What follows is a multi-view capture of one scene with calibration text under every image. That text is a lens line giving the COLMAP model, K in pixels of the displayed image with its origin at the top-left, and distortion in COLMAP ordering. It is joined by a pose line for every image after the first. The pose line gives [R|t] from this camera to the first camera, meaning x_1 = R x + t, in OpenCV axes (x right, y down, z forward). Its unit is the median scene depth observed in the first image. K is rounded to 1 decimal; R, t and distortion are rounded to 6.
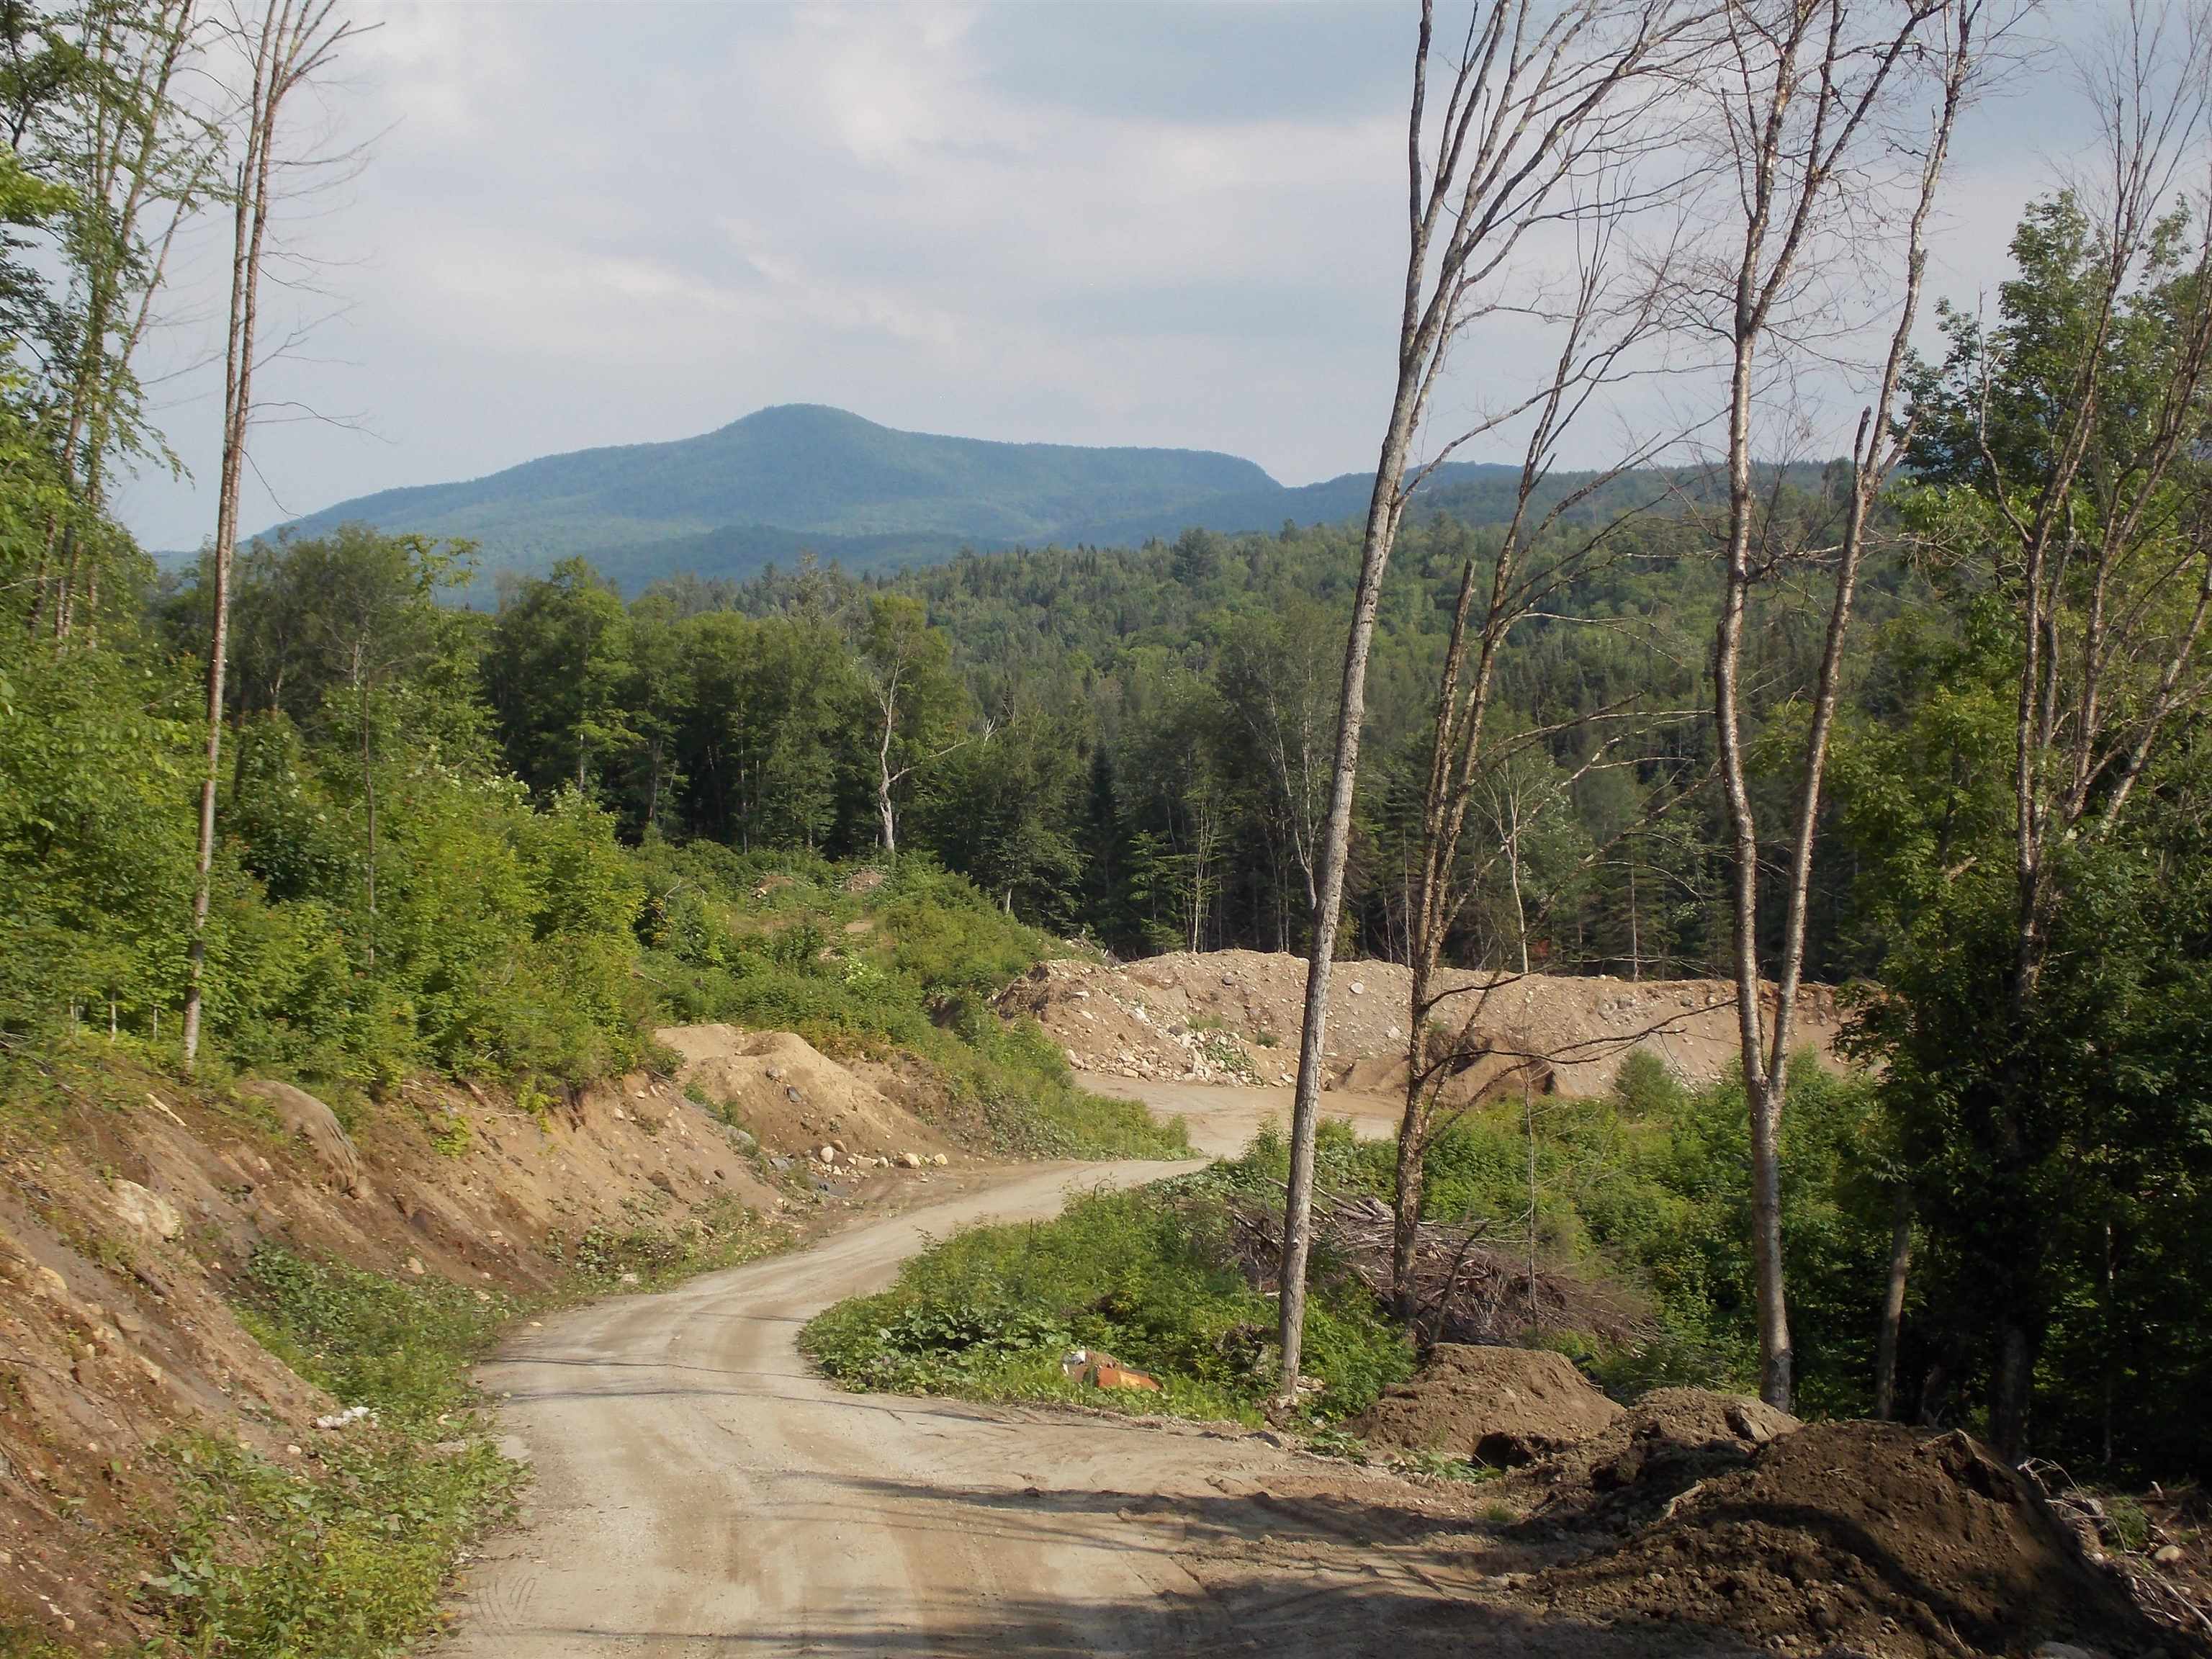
lens RADIAL K [[4516.3, 0, 1109.1], [0, 4516.3, 834.0], [0, 0, 1]] dist [0.208084, 0.000000]
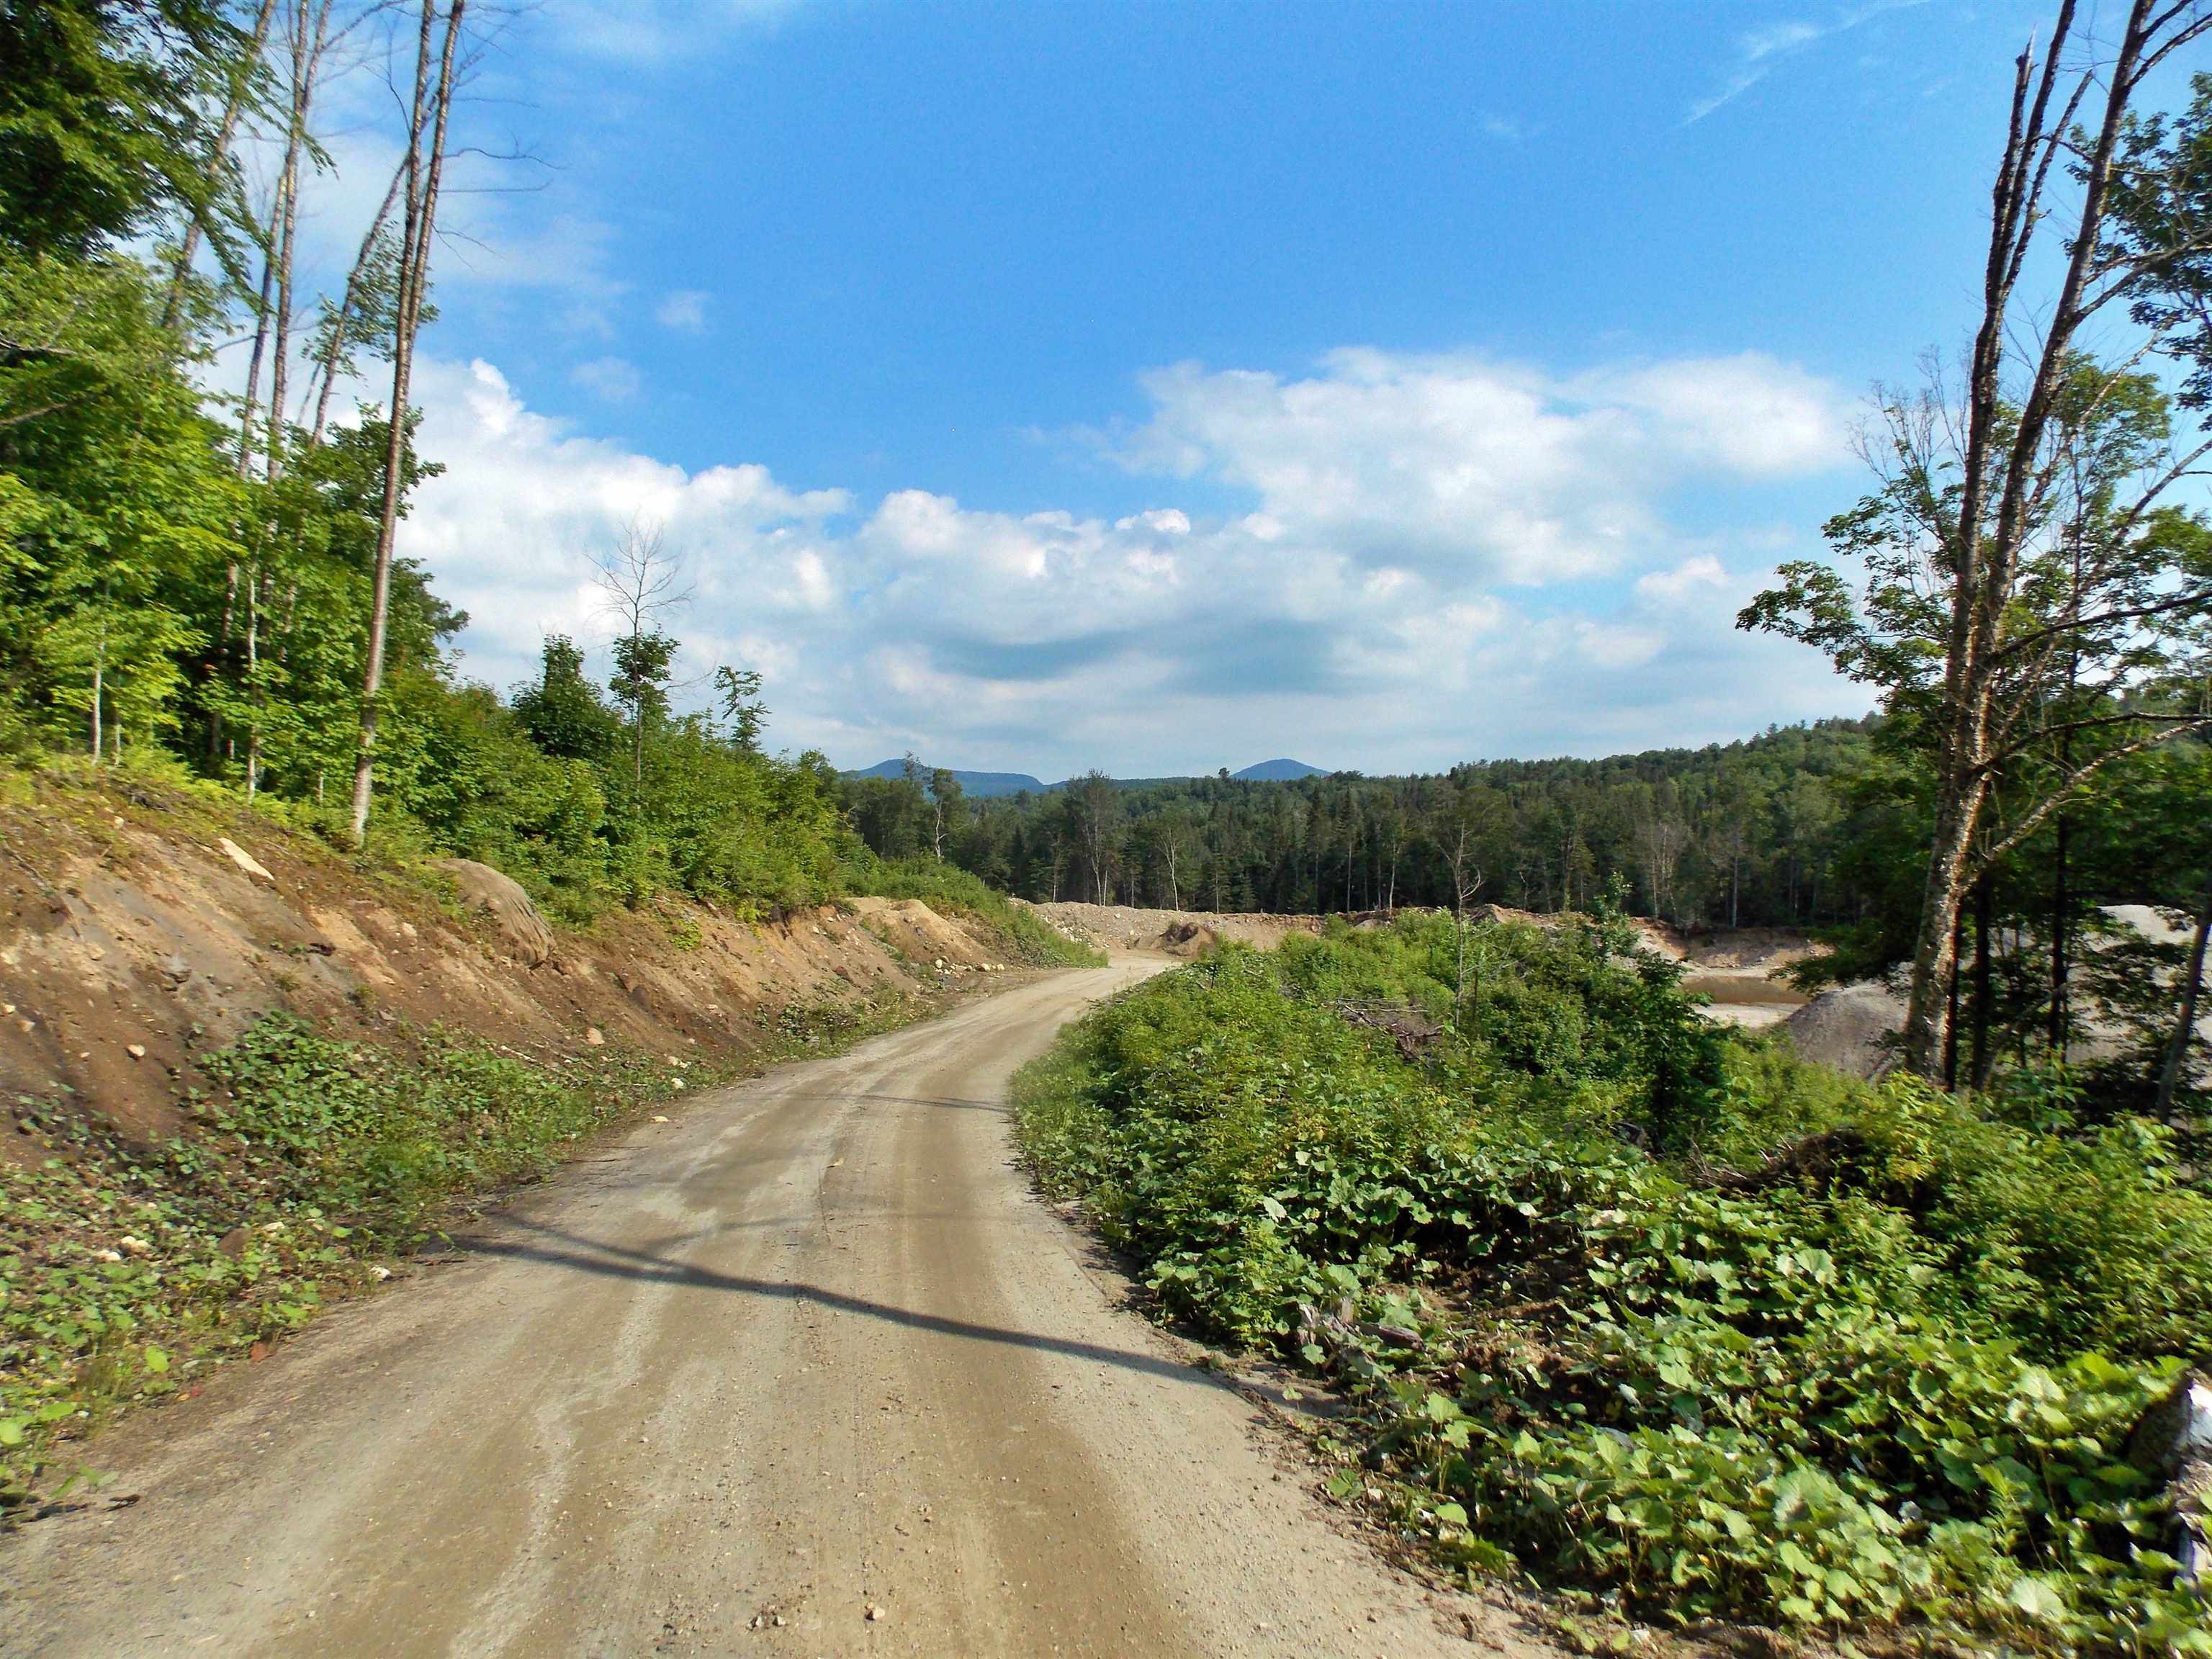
lens RADIAL K [[1480.8, 0, 1099.8], [0, 1480.8, 819.8], [0, 0, 1]] dist [-0.001550, 0.000859]
pose [[0.997817, 0.005177, 0.065841, -0.047791], [-0.002575, 0.999214, -0.039552, 0.046828], [-0.065994, 0.039296, 0.997046, 0.520476]]
